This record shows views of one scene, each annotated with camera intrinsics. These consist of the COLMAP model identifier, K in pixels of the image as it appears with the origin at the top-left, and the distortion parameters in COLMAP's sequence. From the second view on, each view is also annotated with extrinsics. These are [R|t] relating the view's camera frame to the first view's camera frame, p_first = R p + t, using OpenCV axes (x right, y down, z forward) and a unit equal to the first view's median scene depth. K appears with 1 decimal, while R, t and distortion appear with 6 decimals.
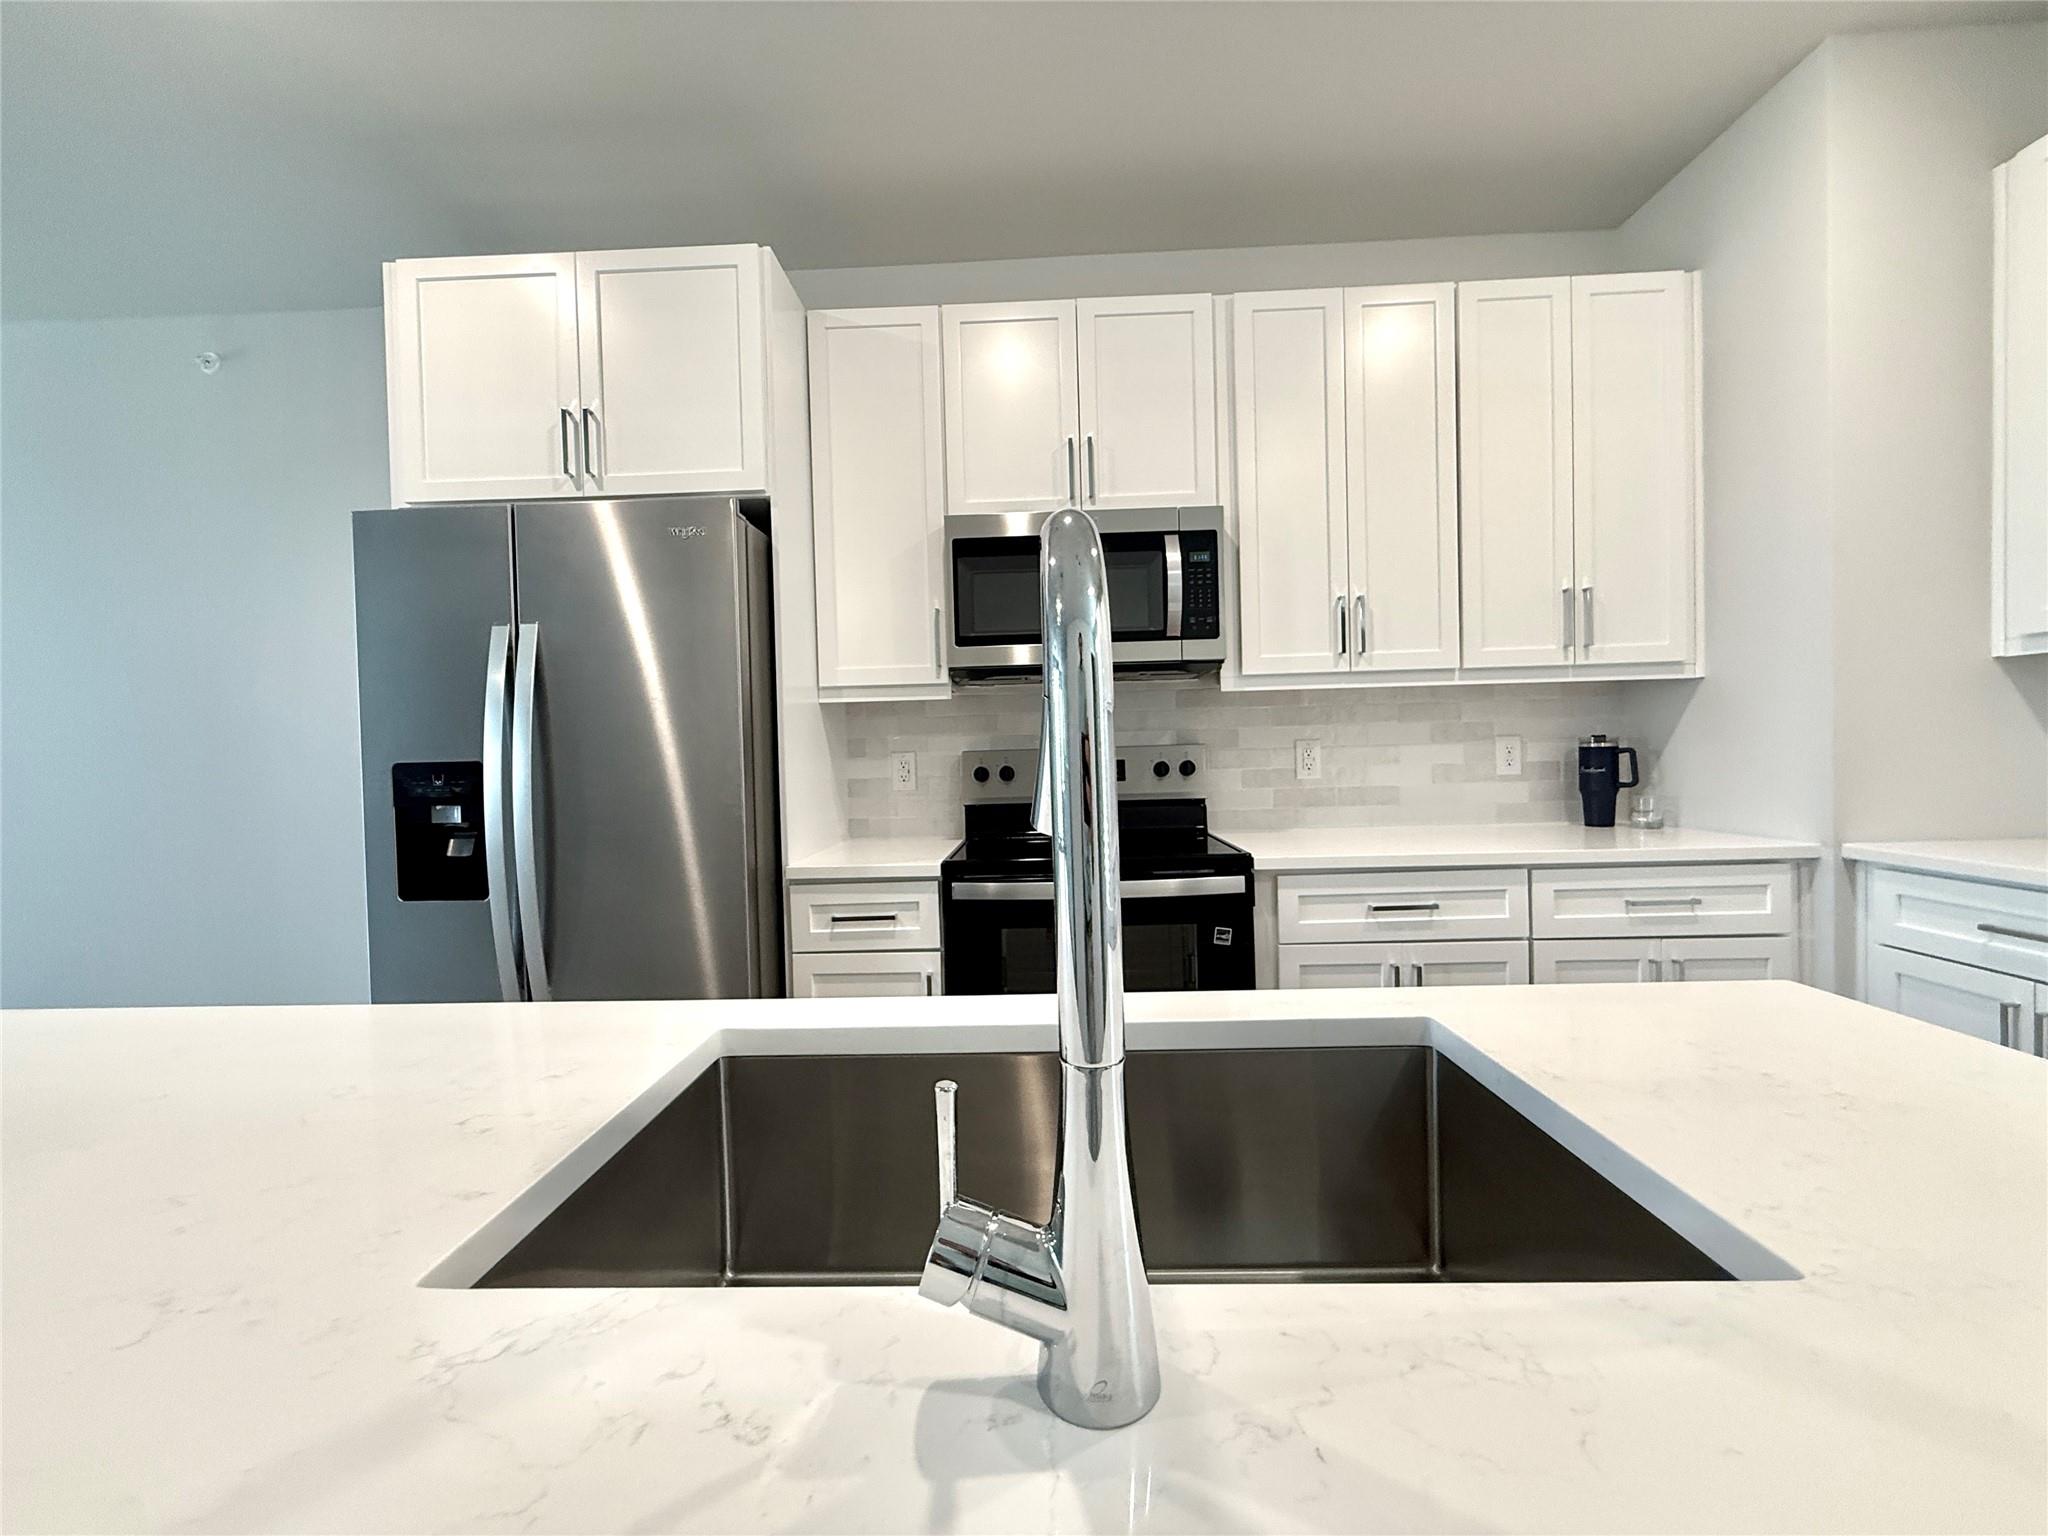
lens RADIAL K [[818.7, 0, 1033.9], [0, 818.7, 763.6], [0, 0, 1]] dist [-0.001188, -0.000023]
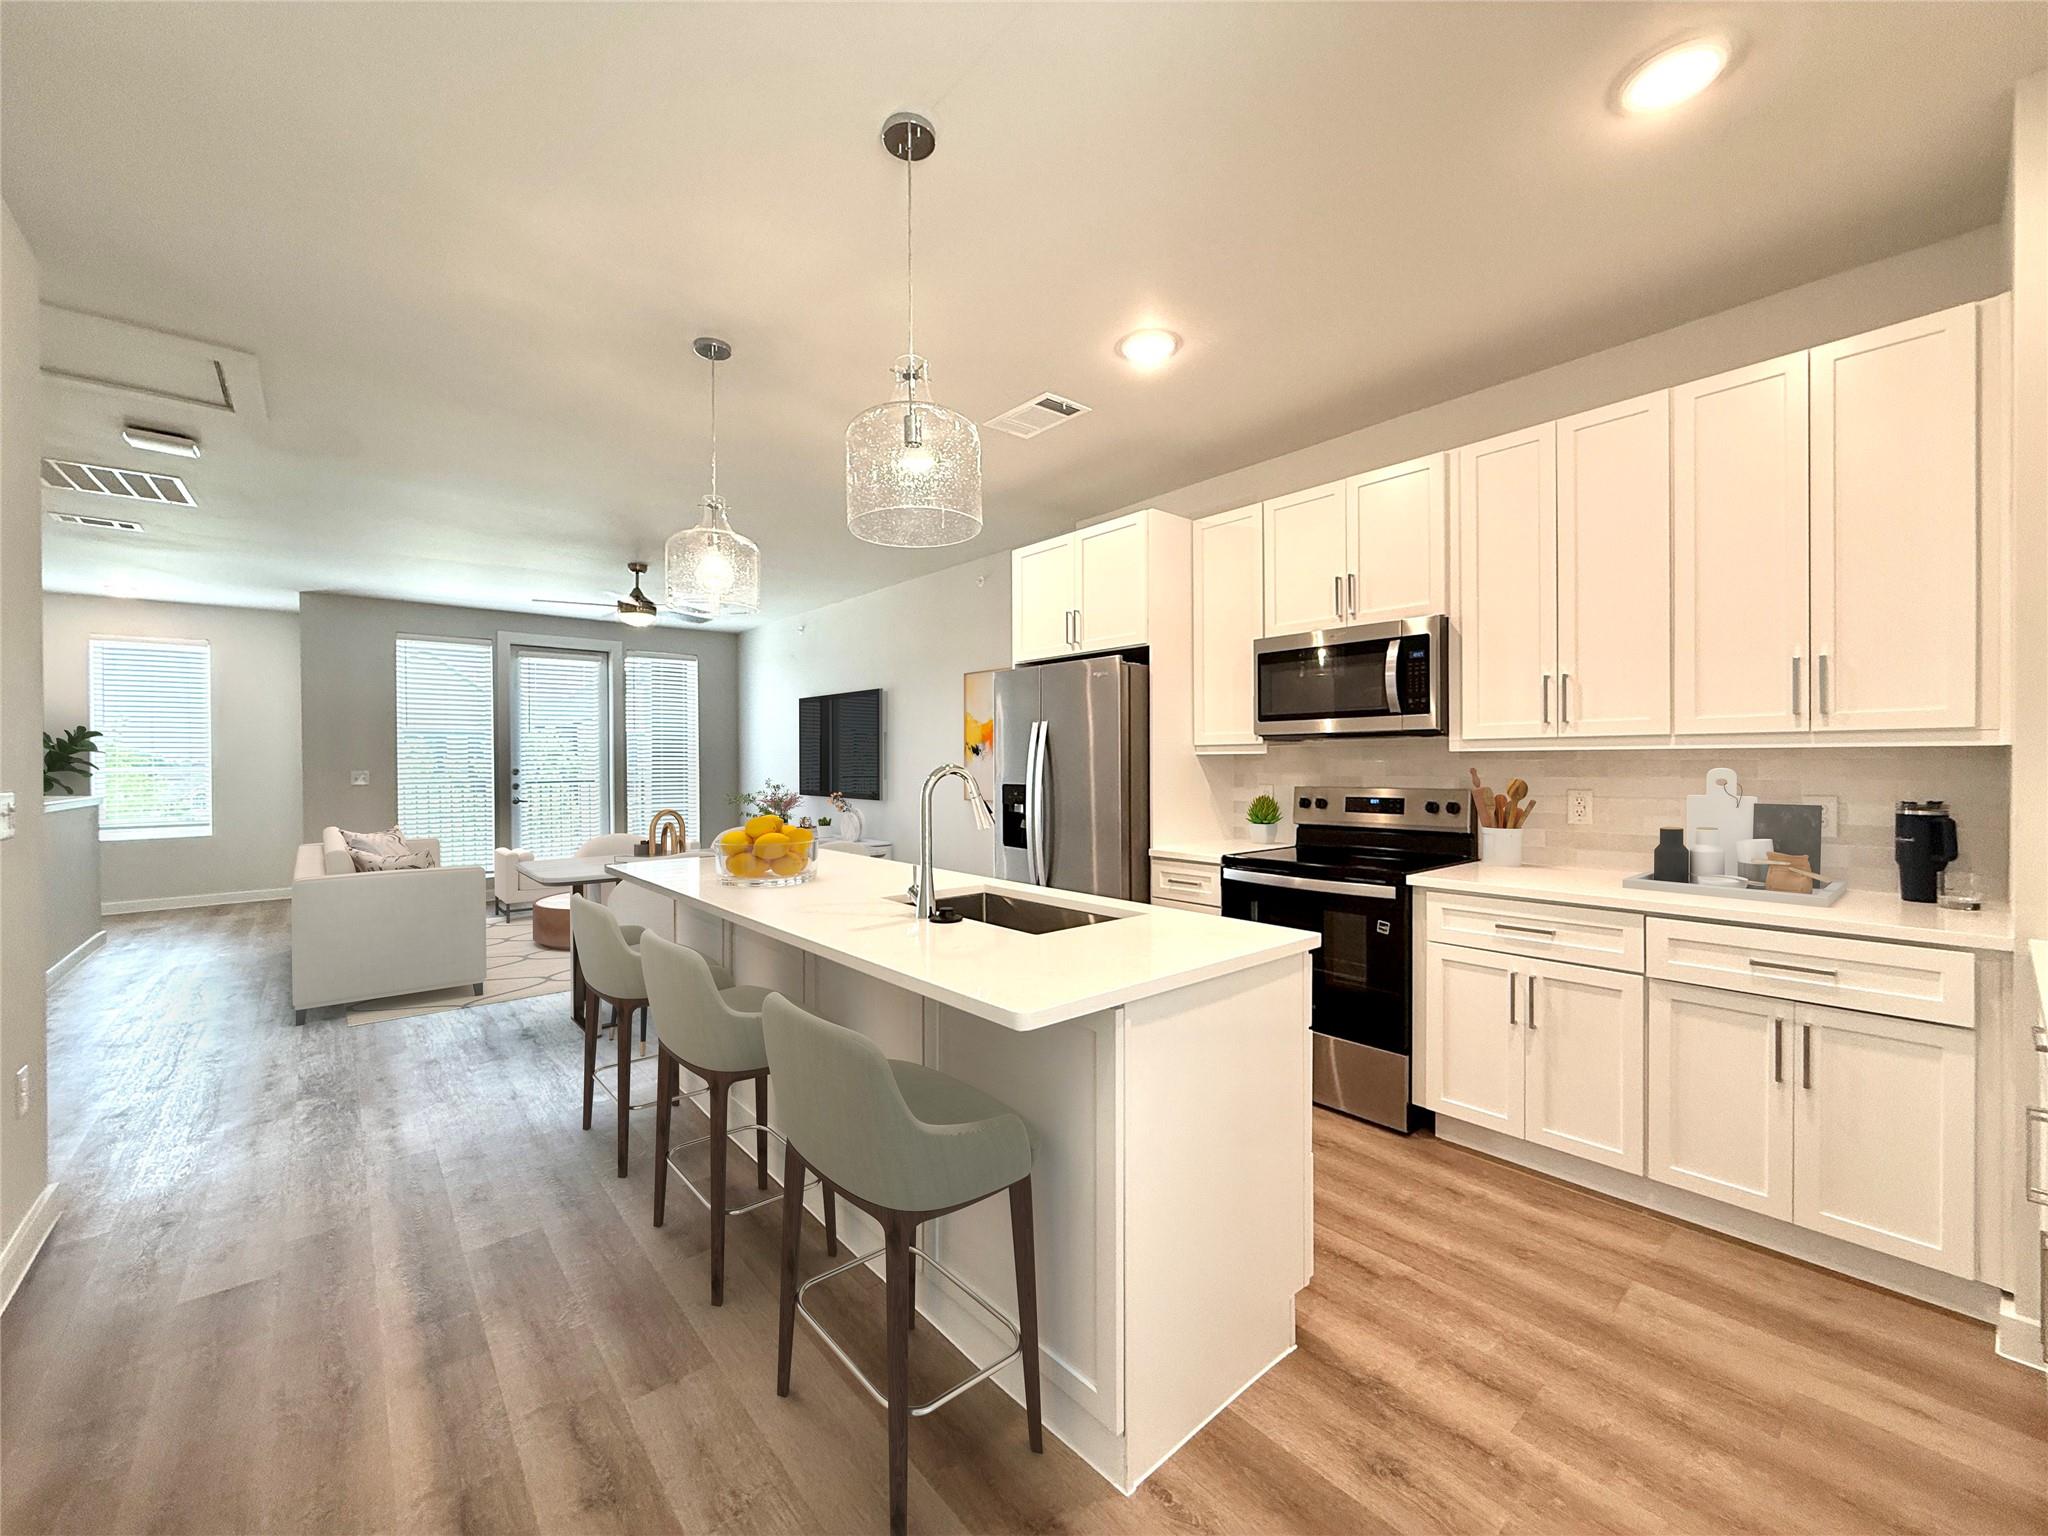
lens RADIAL K [[818.7, 0, 1024.6], [0, 818.7, 765.1], [0, 0, 1]] dist [-0.001188, -0.000023]
pose [[0.672164, 0.027003, -0.739909, 0.757960], [-0.025570, 0.999585, 0.013251, -0.067993], [0.739960, 0.010013, 0.672576, -0.383892]]
